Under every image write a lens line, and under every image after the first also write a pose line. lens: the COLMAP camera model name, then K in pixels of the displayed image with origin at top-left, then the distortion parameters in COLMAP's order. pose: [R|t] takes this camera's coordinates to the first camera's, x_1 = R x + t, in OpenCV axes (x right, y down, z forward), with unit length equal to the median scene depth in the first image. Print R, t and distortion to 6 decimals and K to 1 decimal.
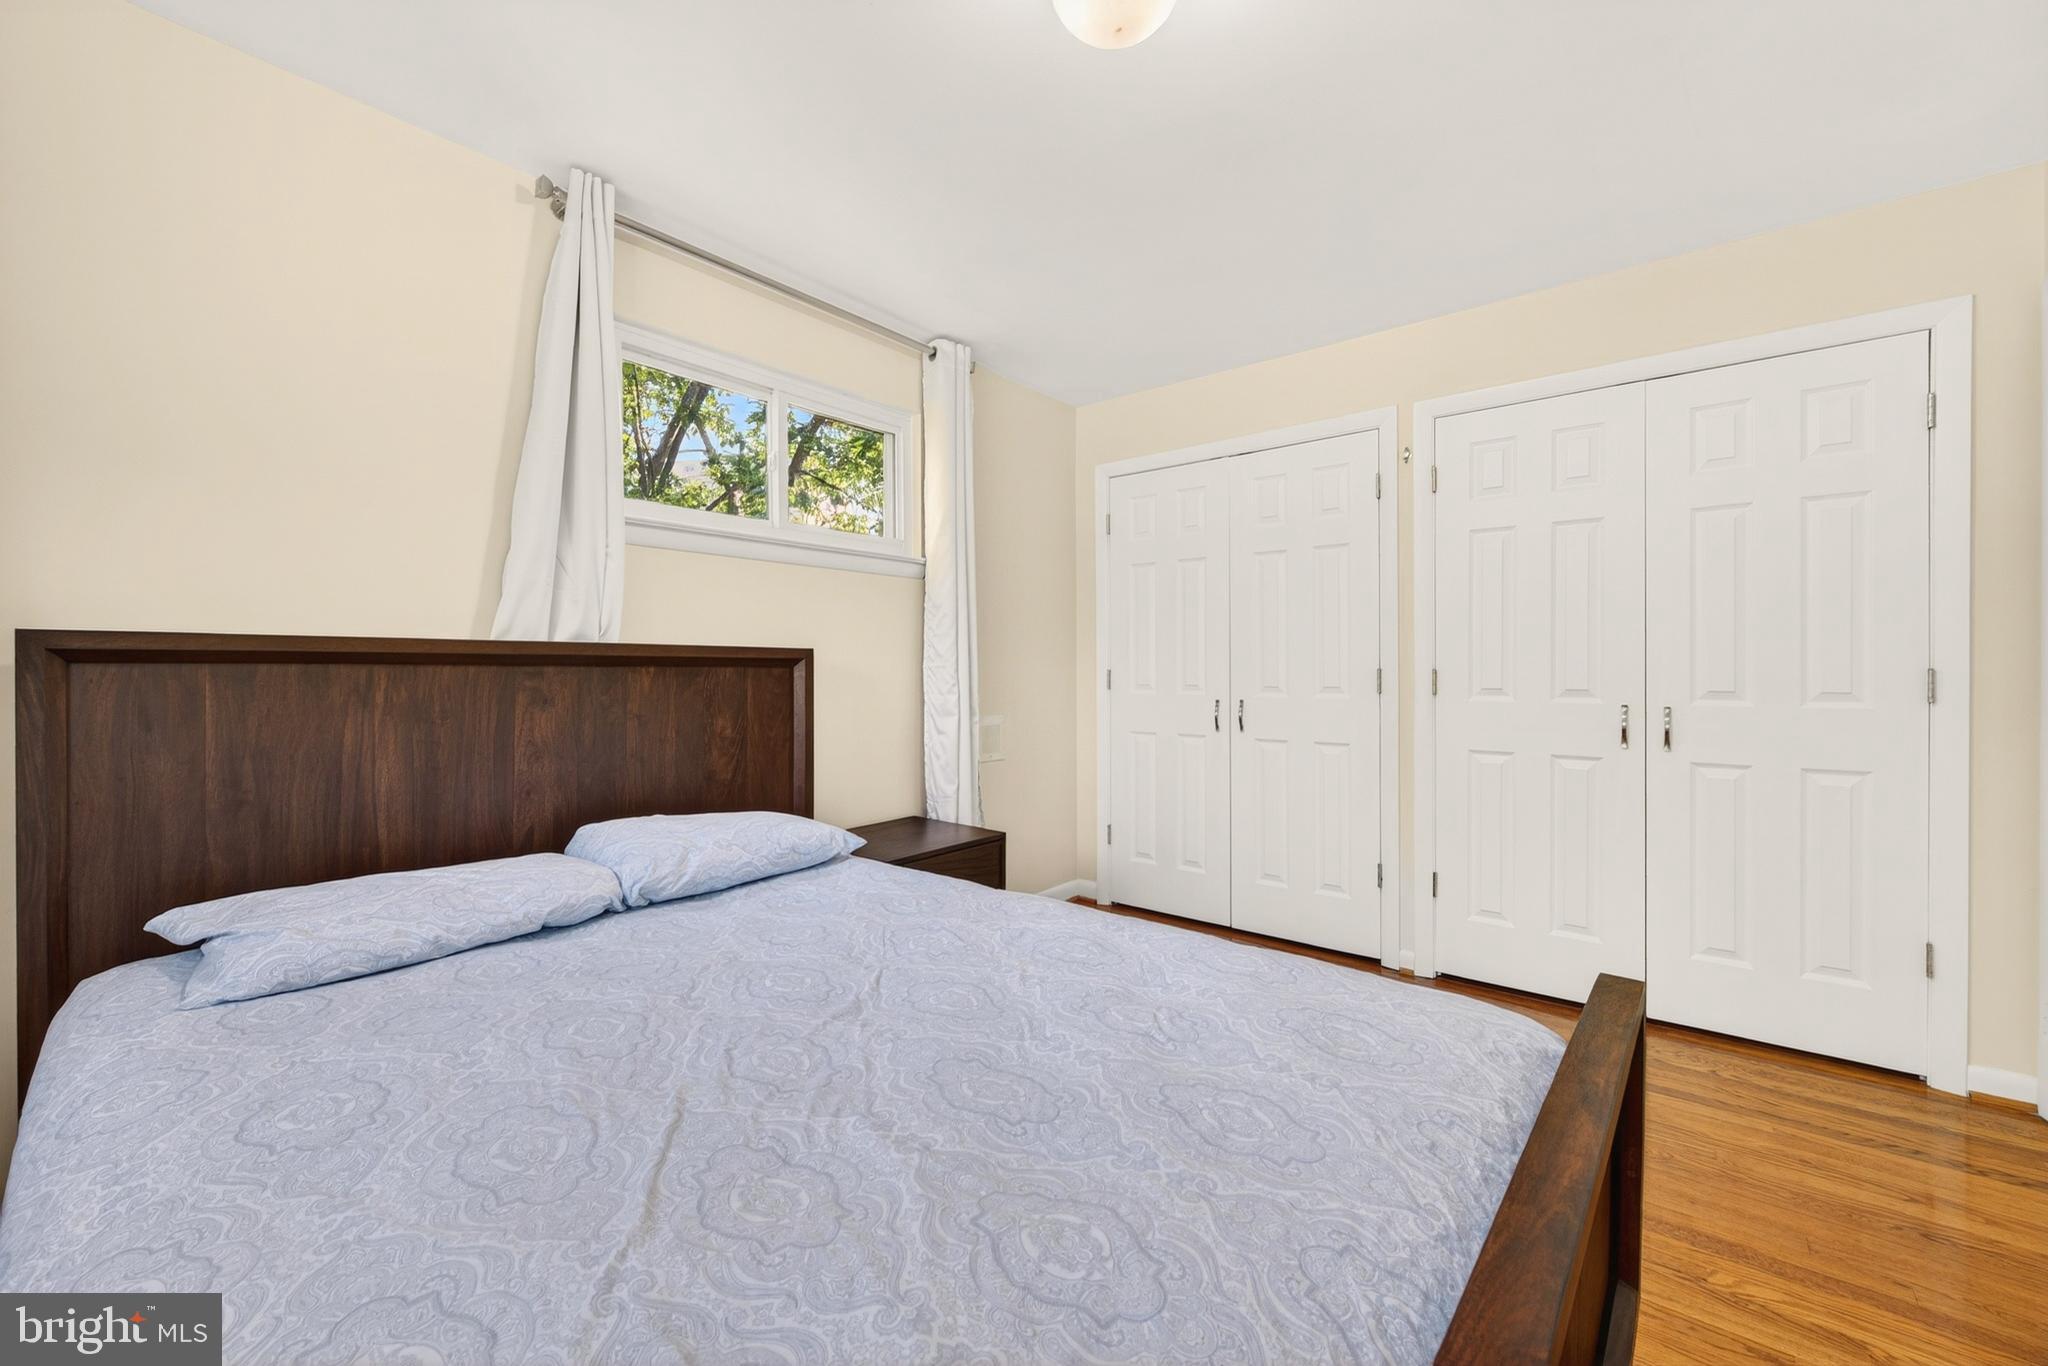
lens RADIAL K [[819.5, 0, 1024.0], [0, 819.5, 683.0], [0, 0, 1]] dist [-0.002087, -0.000535]
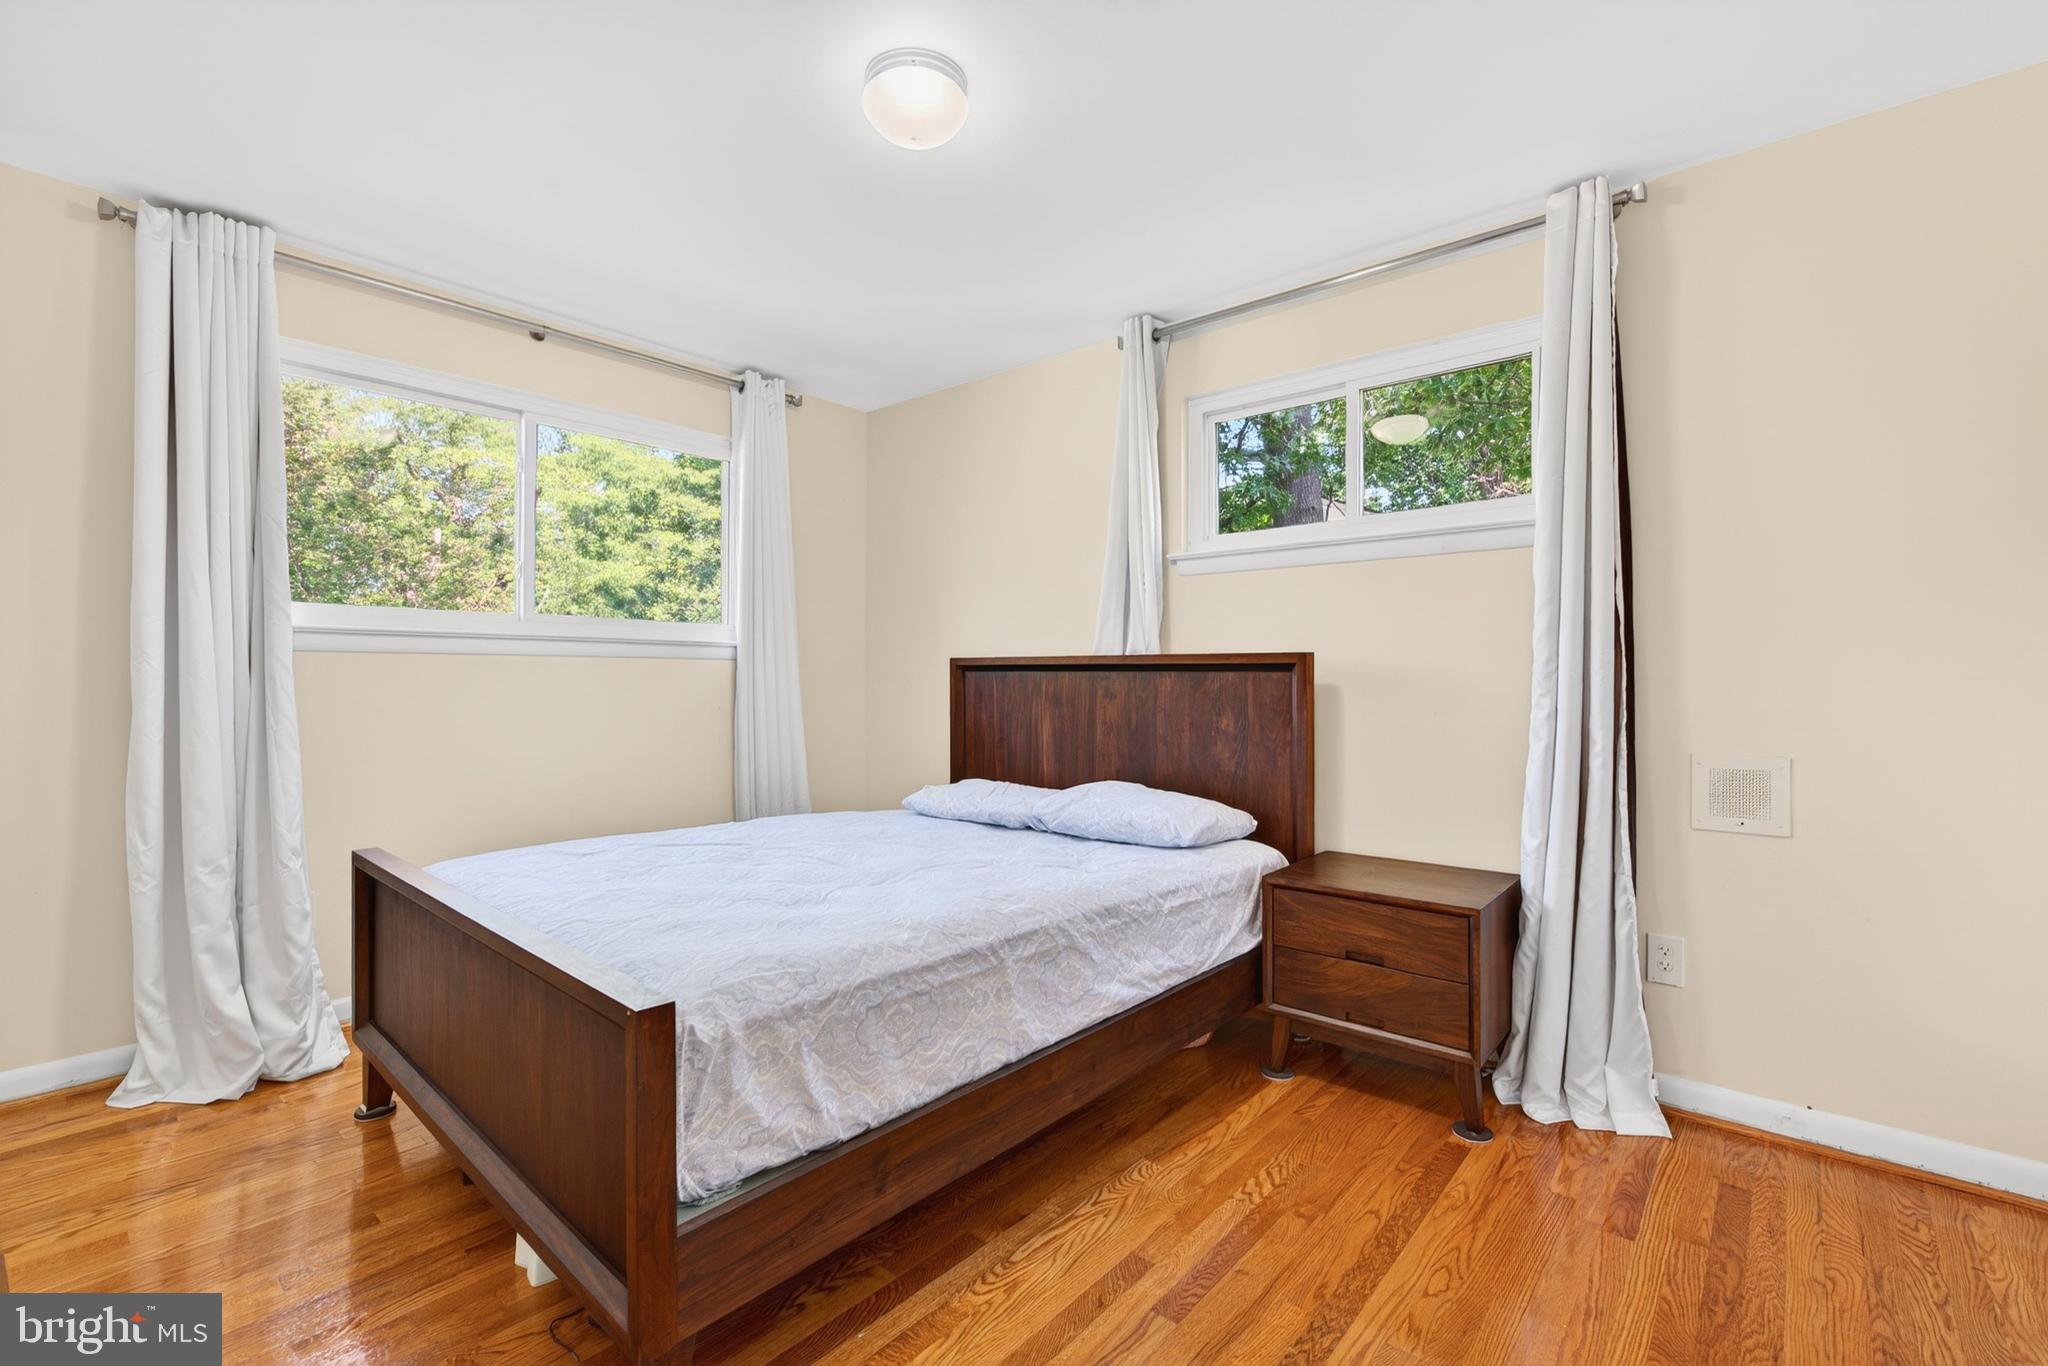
lens RADIAL K [[858.6, 0, 1024.0], [0, 858.6, 683.0], [0, 0, 1]] dist [-0.011317, -0.000346]
pose [[-0.028438, 0.007852, -0.999565, 0.888256], [-0.010456, 0.999912, 0.008152, -0.011277], [0.999541, 0.010683, -0.028354, 0.796379]]
